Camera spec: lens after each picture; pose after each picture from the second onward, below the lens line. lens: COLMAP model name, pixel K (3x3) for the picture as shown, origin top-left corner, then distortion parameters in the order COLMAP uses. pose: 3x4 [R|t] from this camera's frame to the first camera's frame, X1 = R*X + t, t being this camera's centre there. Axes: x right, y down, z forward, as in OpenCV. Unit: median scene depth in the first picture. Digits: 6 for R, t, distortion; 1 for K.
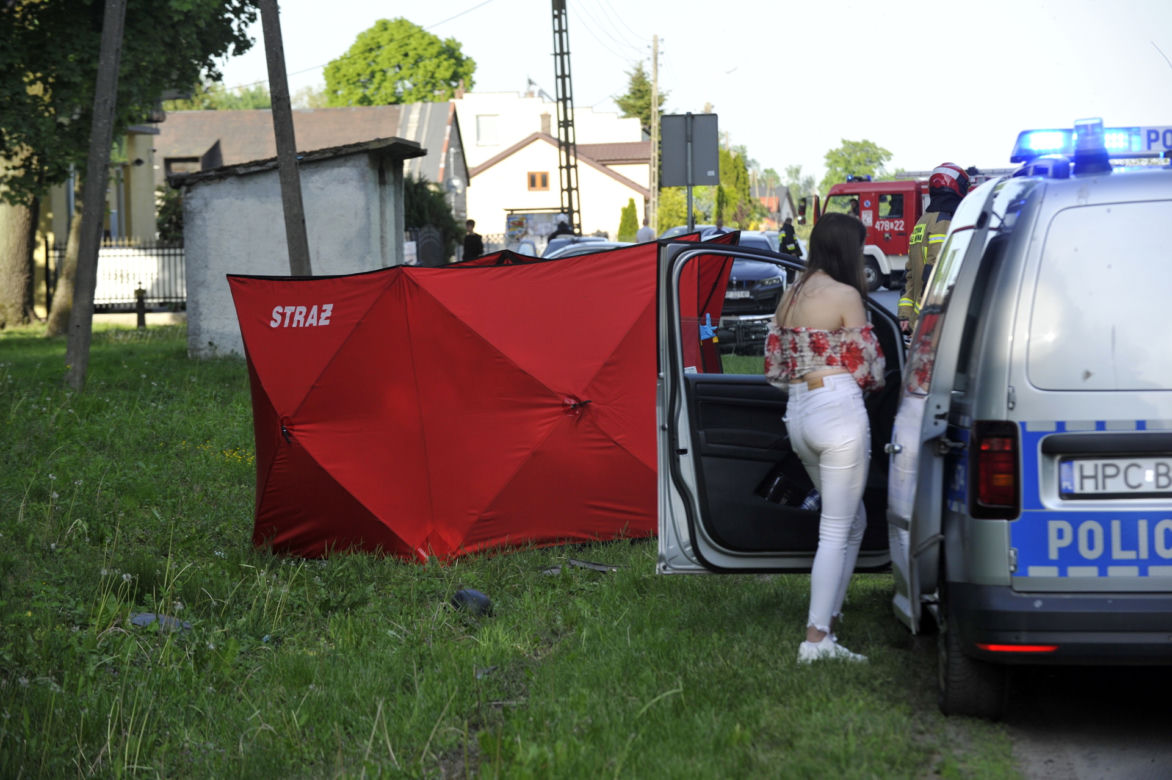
lens RADIAL K [[4307.9, 0, 586.0], [0, 4307.9, 390.0], [0, 0, 1]] dist [0.387912, 1.435192]
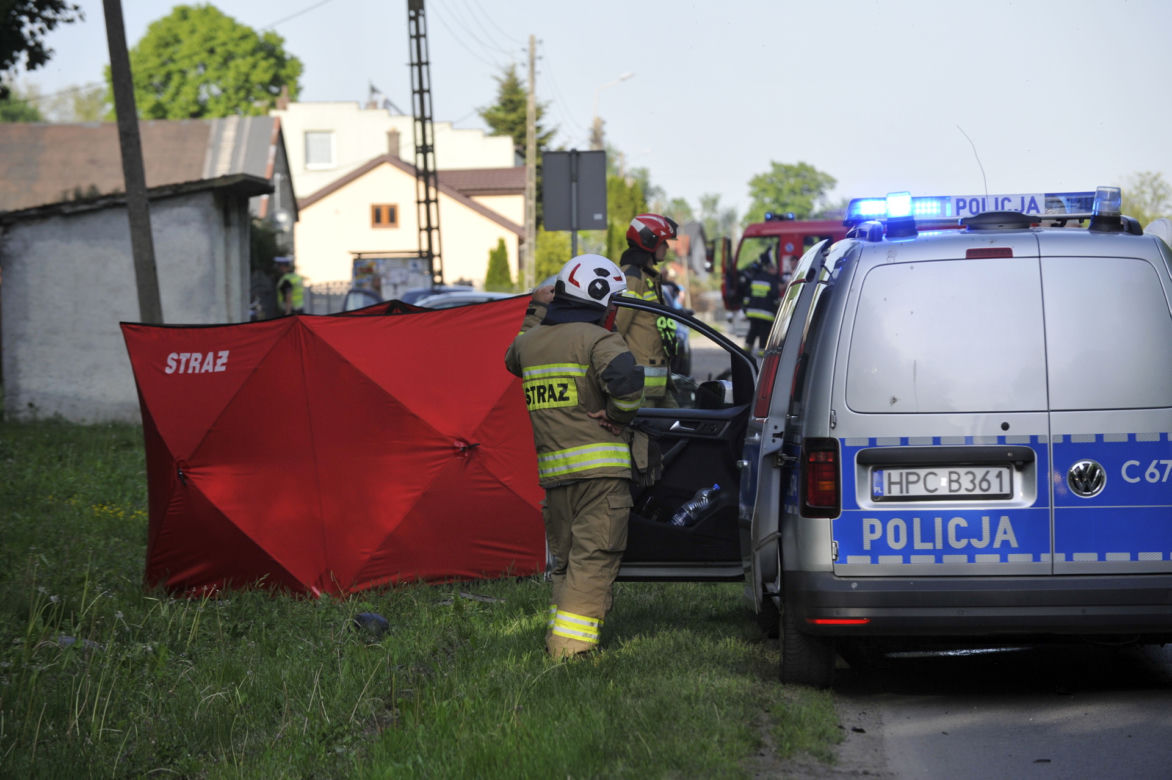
lens RADIAL K [[6022.5, 0, 588.4], [0, 6022.5, 427.8], [0, 0, 1]] dist [1.961177, -5.294109]
pose [[0.999653, 0.002067, 0.026261, -0.006023], [-0.001750, 0.999926, -0.012079, 0.009038], [-0.026284, 0.012028, 0.999582, -0.258397]]
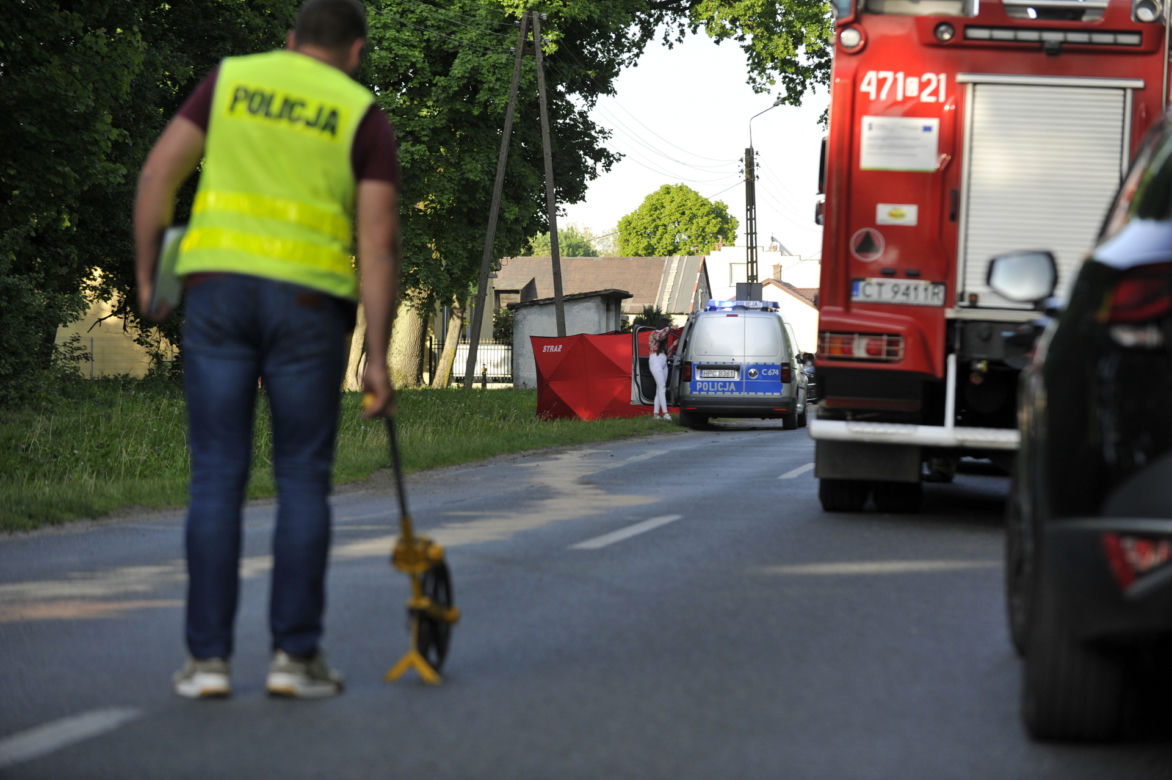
lens RADIAL K [[6466.3, 0, 586.0], [0, 6466.3, 390.0], [0, 0, 1]] dist [-0.364485, -6.674359]
pose [[0.996498, 0.032397, -0.077084, 0.192110], [-0.035245, 0.998734, -0.035881, 0.107478], [0.075824, 0.038472, 0.996379, -2.203457]]
